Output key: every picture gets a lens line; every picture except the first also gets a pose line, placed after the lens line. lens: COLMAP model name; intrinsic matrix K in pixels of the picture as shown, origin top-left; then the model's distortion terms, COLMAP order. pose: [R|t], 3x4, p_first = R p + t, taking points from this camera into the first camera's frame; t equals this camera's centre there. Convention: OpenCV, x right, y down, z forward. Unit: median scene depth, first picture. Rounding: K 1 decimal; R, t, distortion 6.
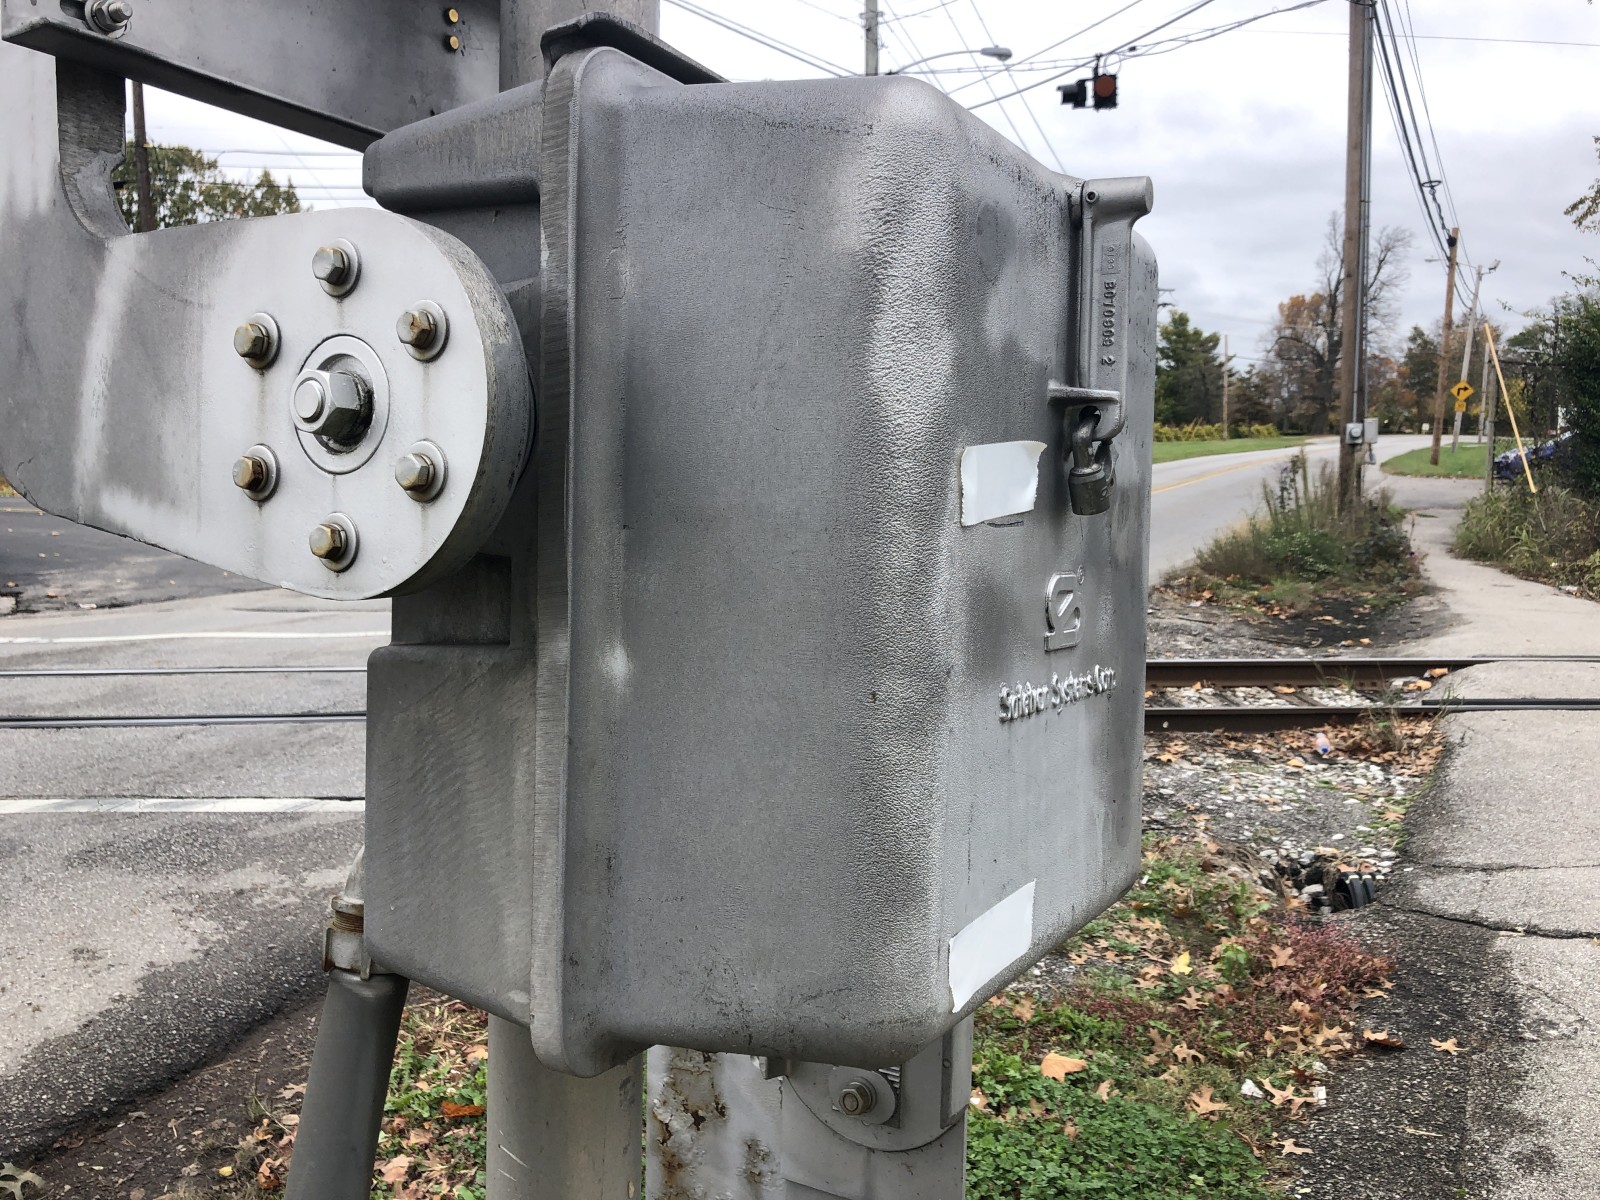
lens RADIAL K [[1312.4, 0, 803.0], [0, 1312.4, 564.2], [0, 0, 1]] dist [0.027421, -0.002934]
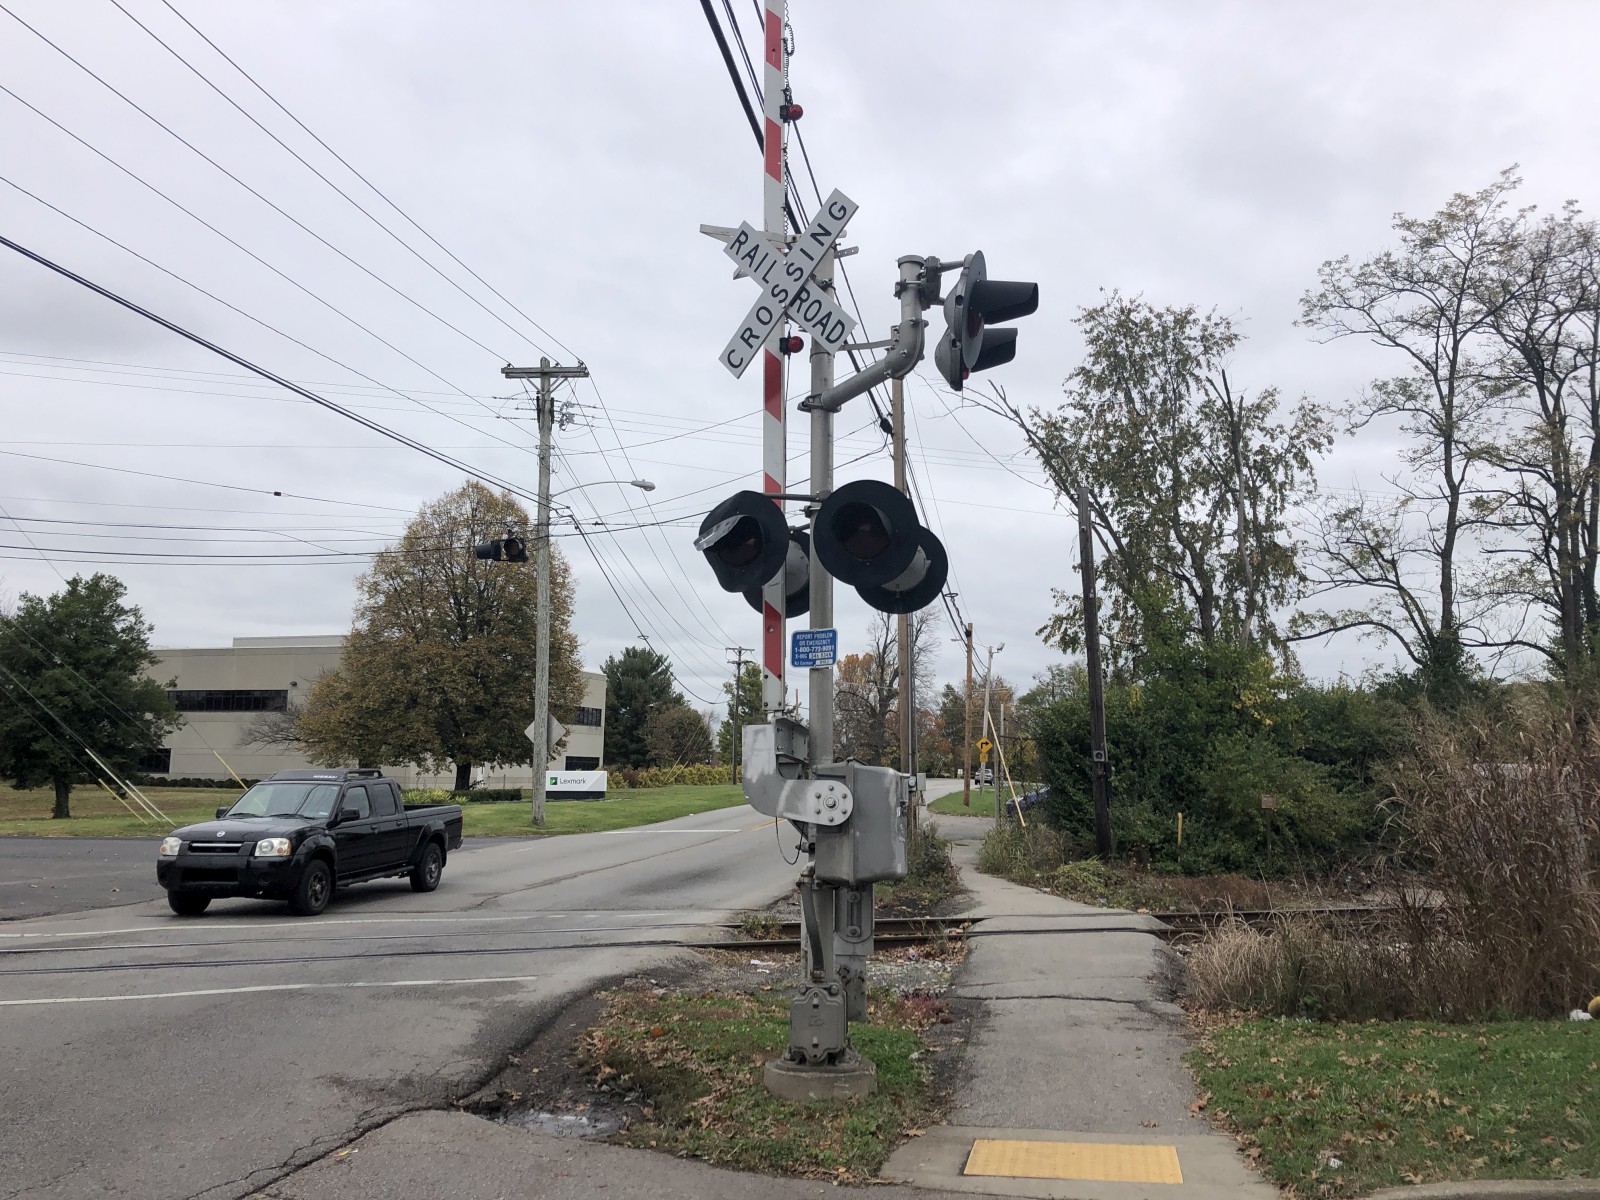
lens RADIAL K [[1287.9, 0, 808.1], [0, 1287.9, 587.8], [0, 0, 1]] dist [0.051462, -0.105706]
pose [[0.948482, 0.055213, 0.311982, -0.087564], [0.020894, 0.971655, -0.235479, 0.013483], [-0.316141, 0.229866, 0.920444, -0.193131]]
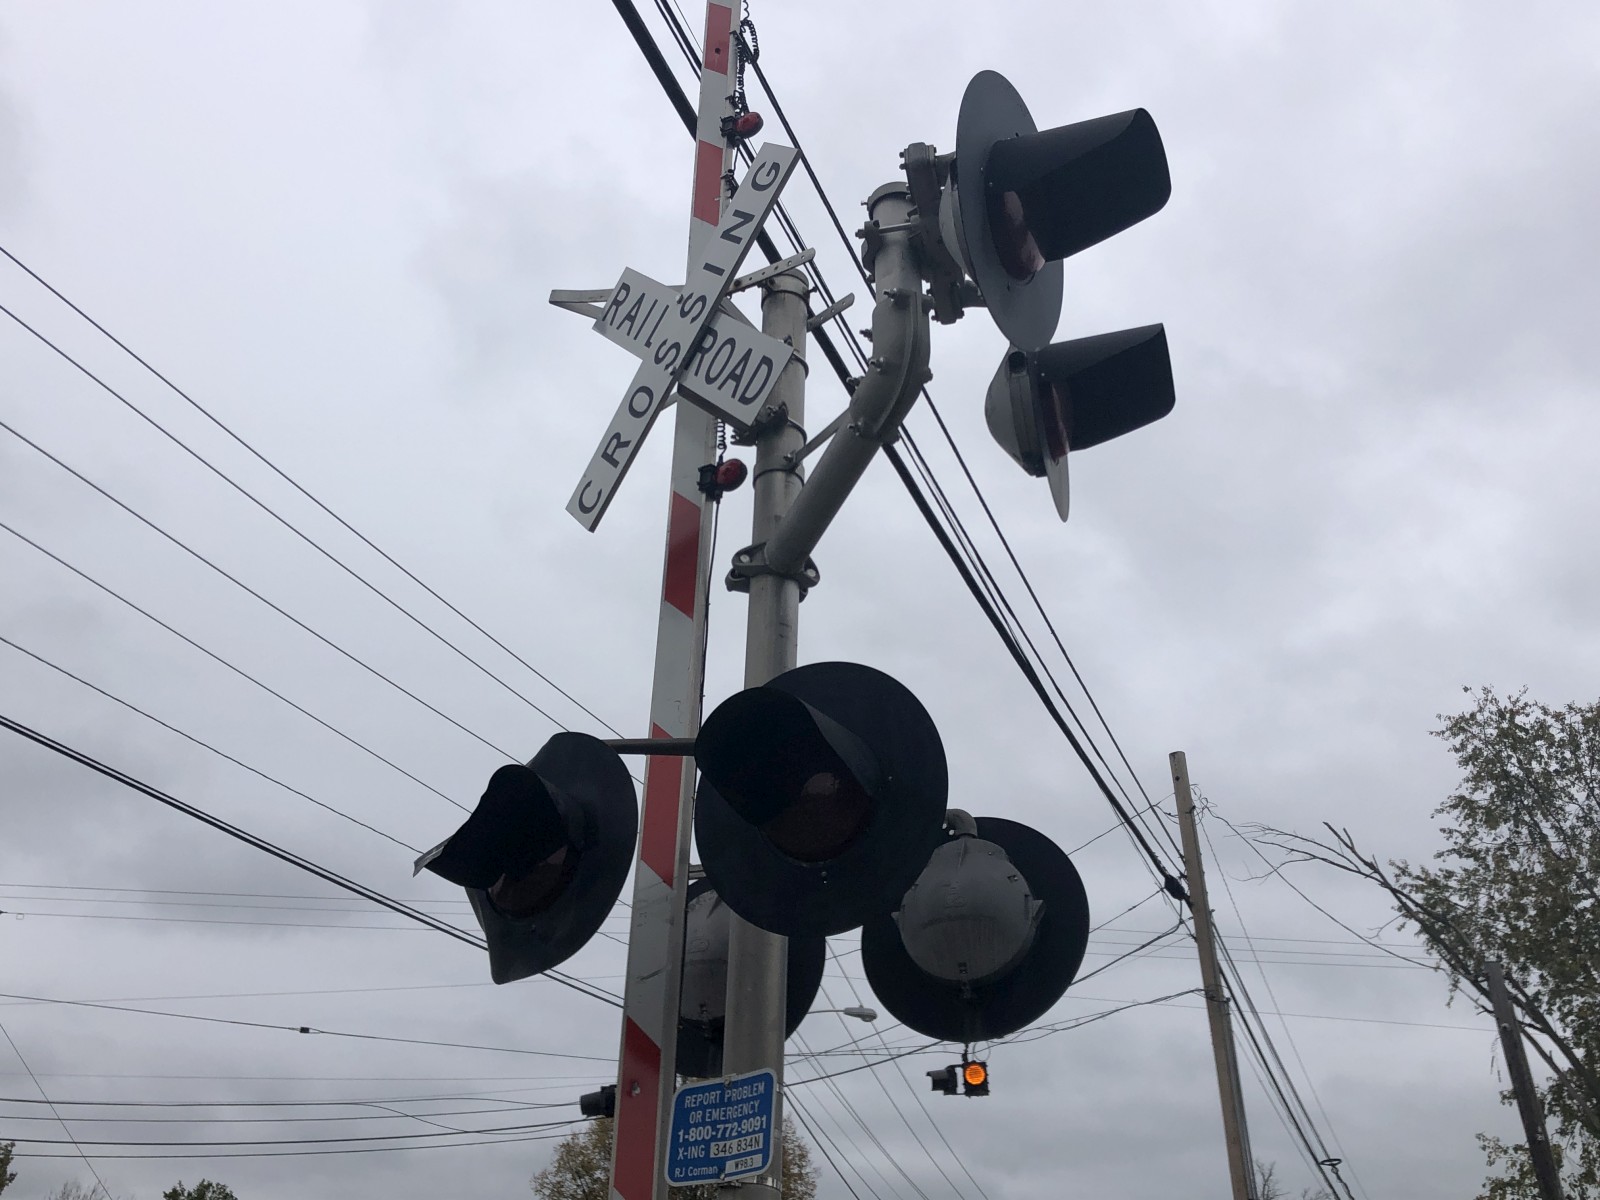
lens RADIAL K [[1544.8, 0, 833.8], [0, 1544.8, 547.7], [0, 0, 1]] dist [-0.001713, 0.003673]
pose [[0.992036, 0.065320, 0.107693, -0.013593], [0.011169, 0.806028, -0.591772, -0.001235], [-0.125458, 0.588262, 0.798879, -0.075924]]
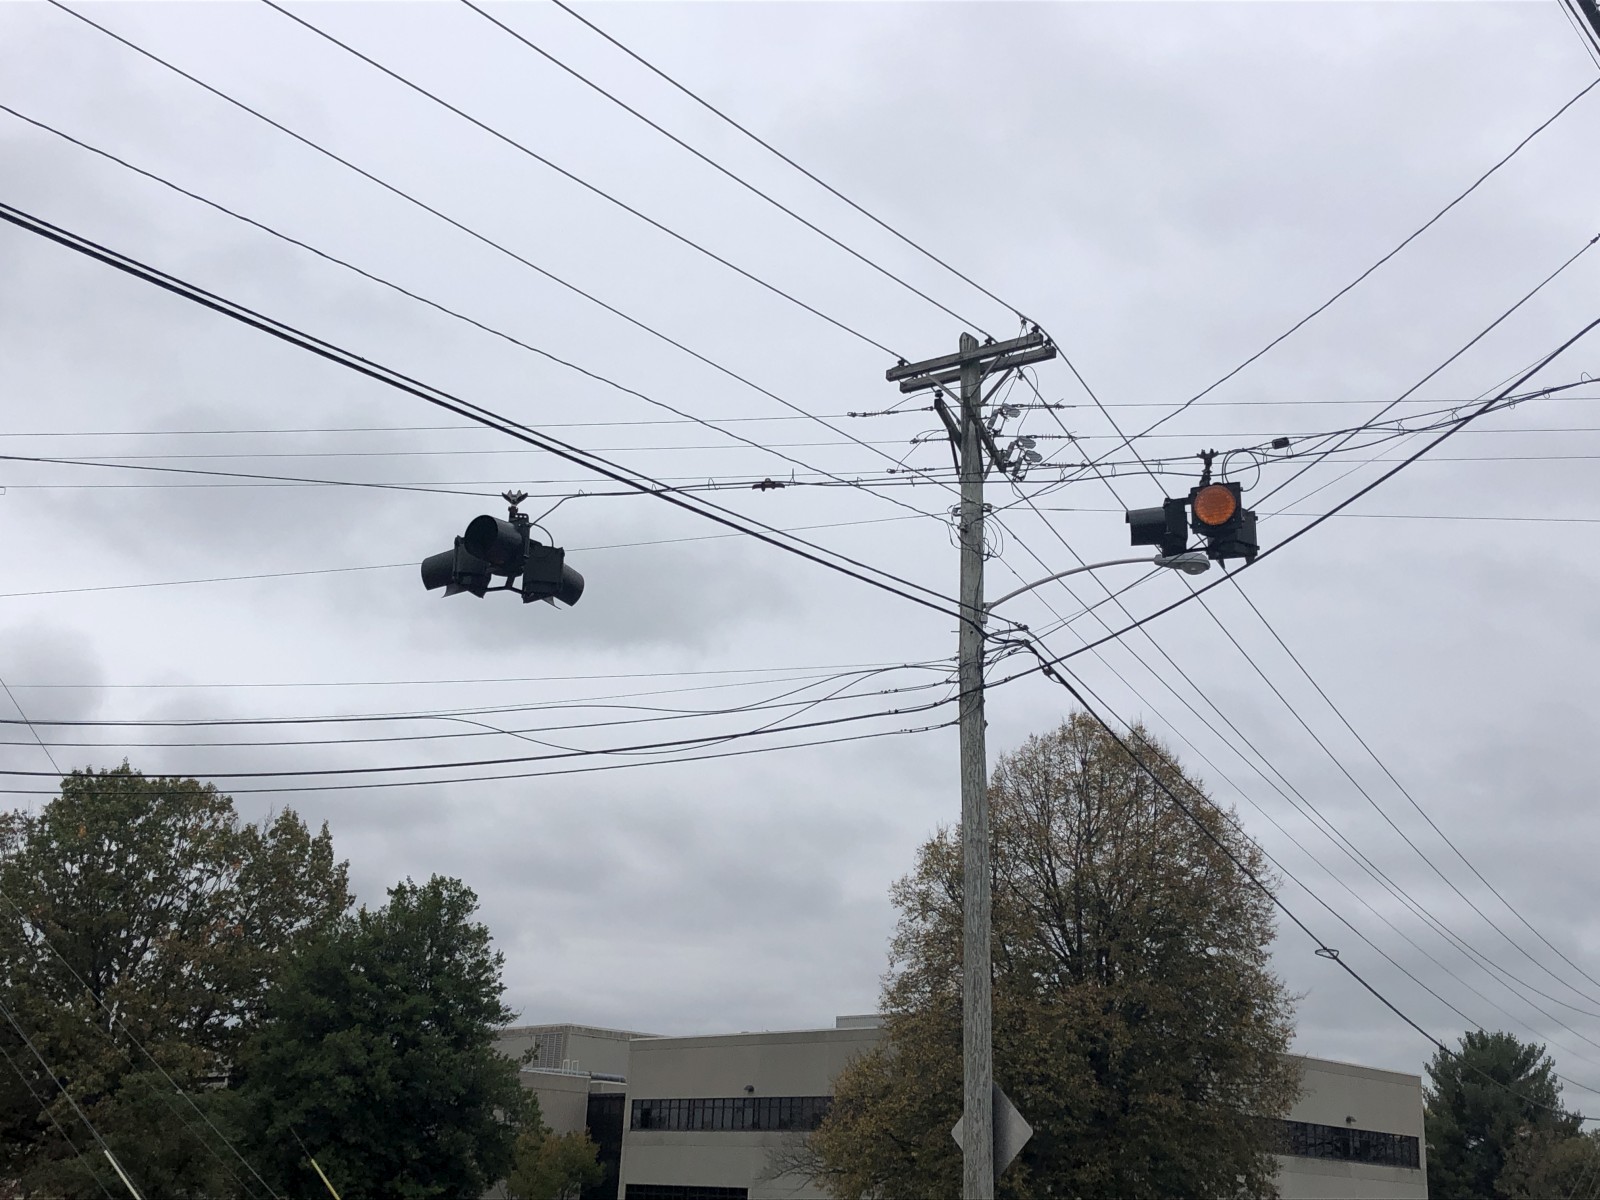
lens RADIAL K [[1861.9, 0, 799.8], [0, 1861.9, 595.7], [0, 0, 1]] dist [0.133413, -0.281422]
pose [[0.983879, -0.012469, -0.178398, 0.125894], [-0.062018, 0.911869, -0.405770, -0.027882], [0.167735, 0.410292, 0.896396, 0.234581]]
